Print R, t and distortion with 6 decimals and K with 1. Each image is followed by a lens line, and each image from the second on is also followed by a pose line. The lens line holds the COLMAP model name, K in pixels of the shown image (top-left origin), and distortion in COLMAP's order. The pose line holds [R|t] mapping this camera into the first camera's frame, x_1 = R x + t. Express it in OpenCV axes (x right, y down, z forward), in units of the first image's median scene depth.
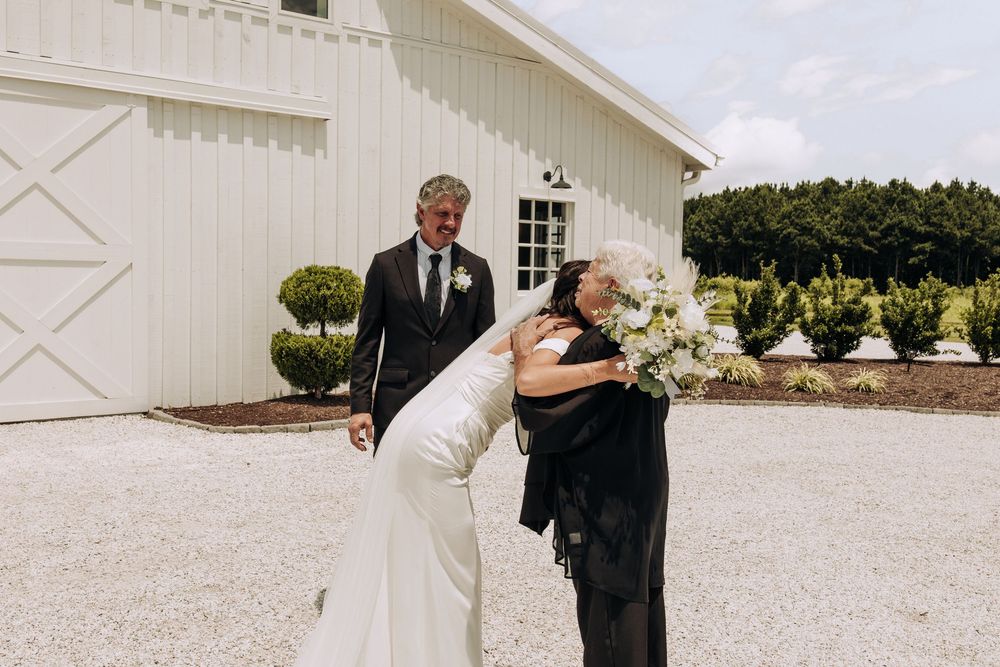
lens RADIAL K [[1025.5, 0, 482.3], [0, 1025.5, 336.6], [0, 0, 1]] dist [0.011884, -0.017095]
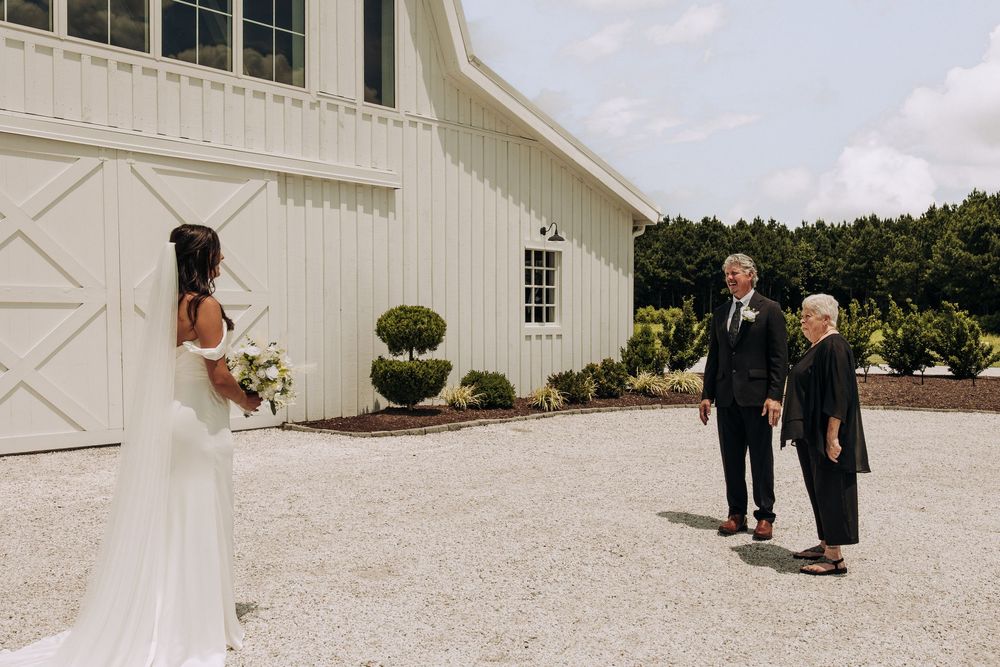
lens RADIAL K [[1016.8, 0, 536.4], [0, 1016.8, 343.5], [0, 0, 1]] dist [0.021378, -0.033175]
pose [[0.975222, -0.022772, 0.220052, -0.221118], [0.028331, 0.999353, -0.022141, 0.007740], [-0.219406, 0.027826, 0.975237, -0.201633]]
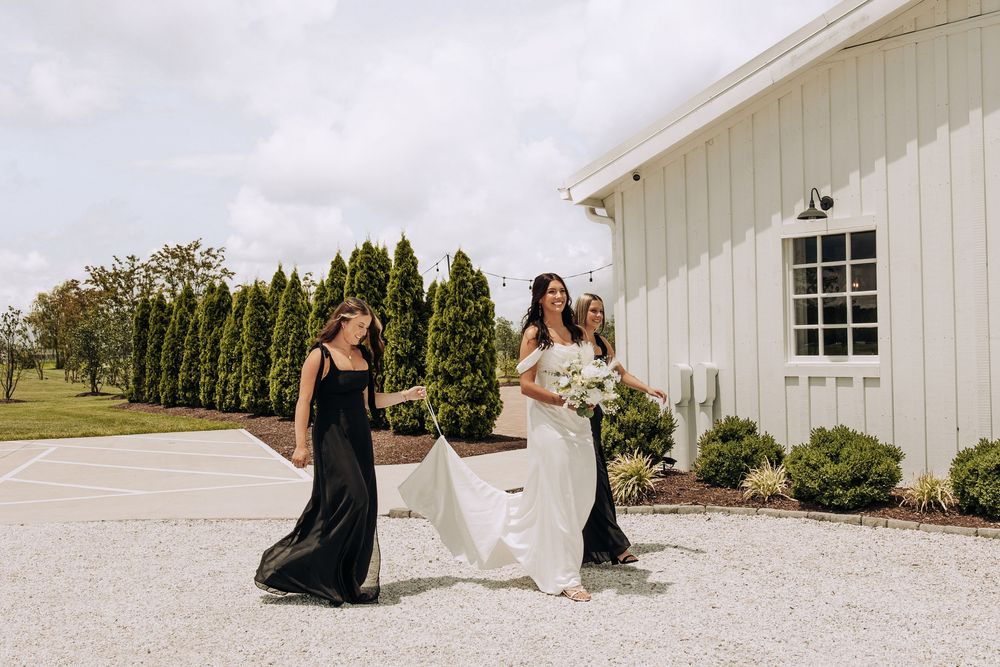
lens RADIAL K [[996.2, 0, 525.7], [0, 996.2, 335.5], [0, 0, 1]] dist [0.019601, -0.026720]
pose [[0.093839, -0.034049, -0.995005, 0.758168], [-0.031262, 0.998821, -0.037128, -0.026255], [0.995096, 0.034590, 0.092664, 0.725013]]
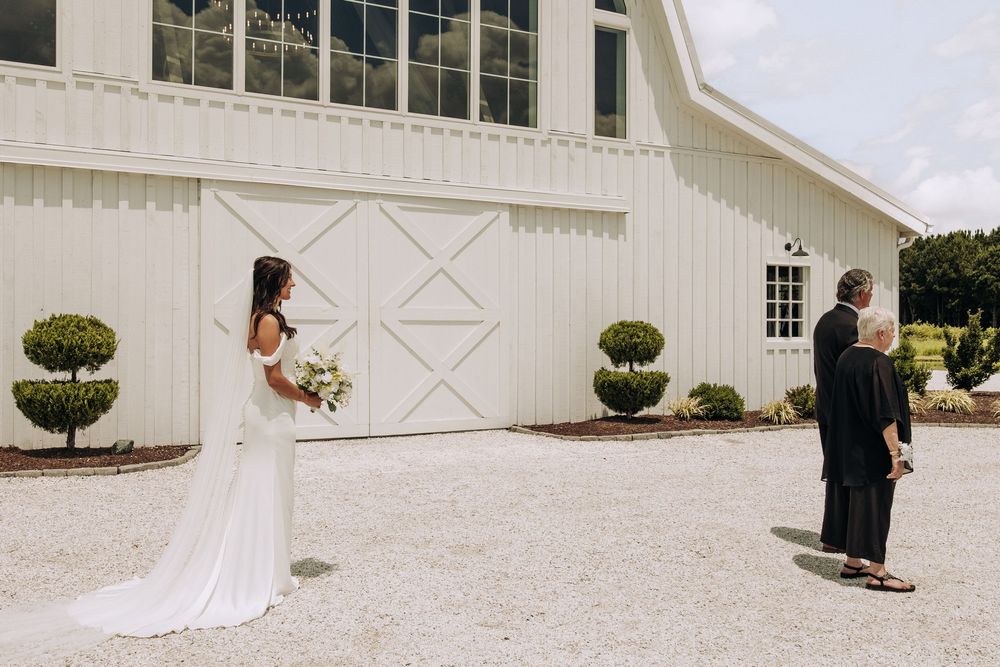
lens RADIAL K [[977.0, 0, 517.8], [0, 977.0, 332.9], [0, 0, 1]] dist [0.019909, -0.027032]
pose [[0.987638, -0.016840, -0.155845, -0.080010], [0.008319, 0.998443, -0.055164, 0.013552], [0.156532, 0.053185, 0.986240, -0.237519]]
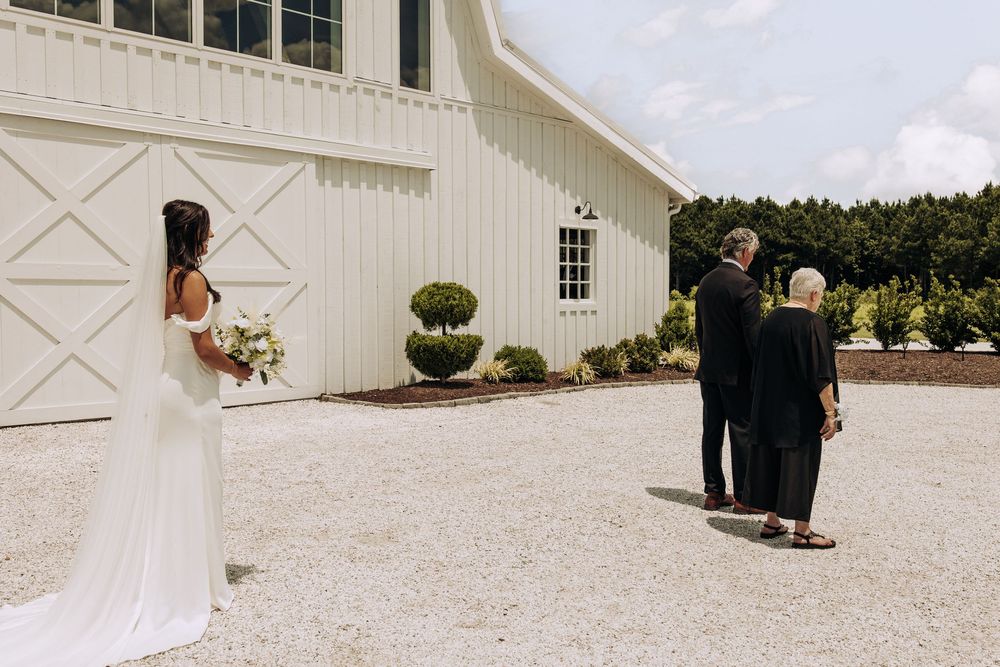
lens RADIAL K [[977.0, 0, 517.8], [0, 977.0, 332.9], [0, 0, 1]] dist [0.019909, -0.027032]
pose [[0.989519, -0.024212, 0.142357, -0.189445], [0.026184, 0.999585, -0.011999, 0.010277], [-0.142007, 0.015601, 0.989743, -0.196587]]
